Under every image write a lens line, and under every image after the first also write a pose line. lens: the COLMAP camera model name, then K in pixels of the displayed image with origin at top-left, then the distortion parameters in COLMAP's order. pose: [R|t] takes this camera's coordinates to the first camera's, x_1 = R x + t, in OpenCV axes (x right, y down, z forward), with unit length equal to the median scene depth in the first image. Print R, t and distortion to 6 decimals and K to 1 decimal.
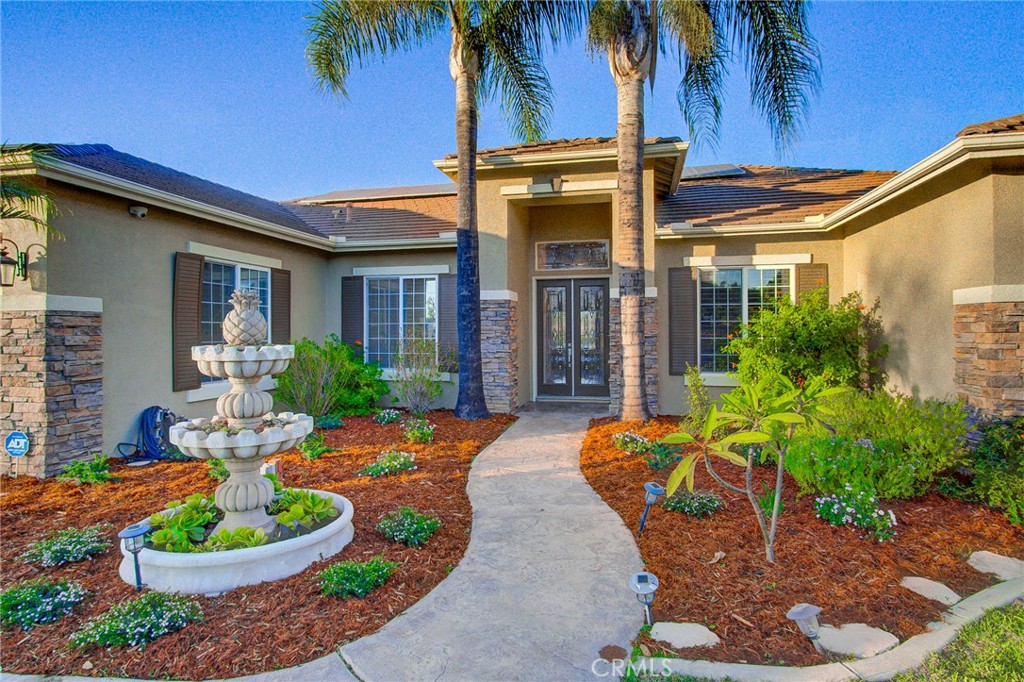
lens RADIAL K [[544.2, 0, 516.2], [0, 544.2, 318.9], [0, 0, 1]] dist [-0.002701, 0.000709]
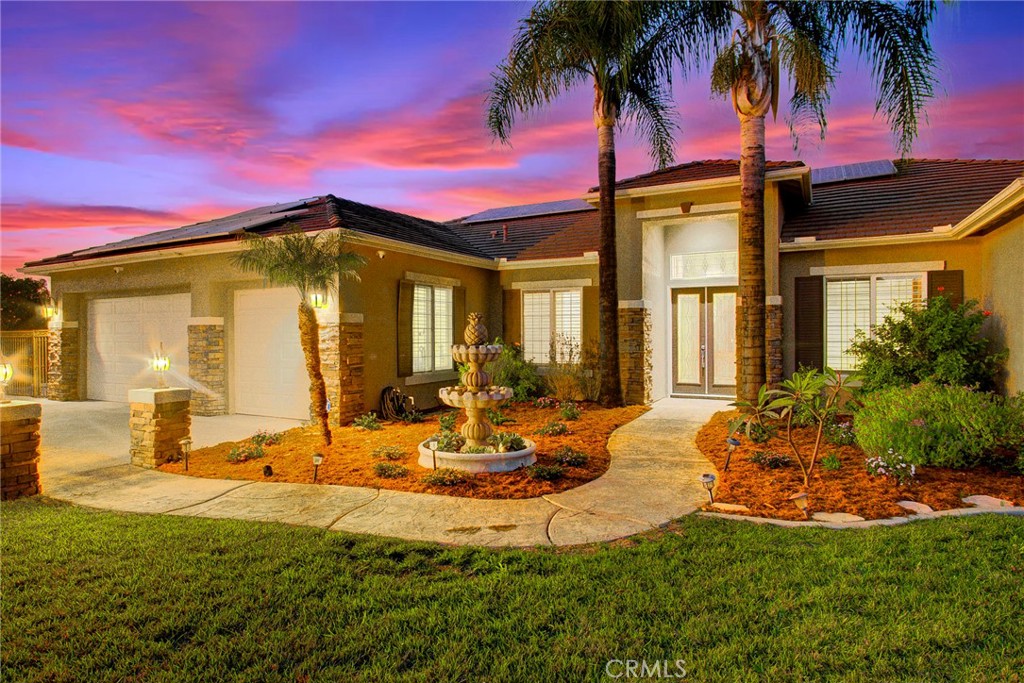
lens RADIAL K [[552.9, 0, 502.2], [0, 552.9, 339.5], [0, 0, 1]] dist [0.002308, 0.000731]
pose [[0.961621, 0.002905, -0.274365, 0.026183], [0.006096, 0.999471, 0.031948, -0.010253], [0.274312, -0.032394, 0.961095, -0.288095]]
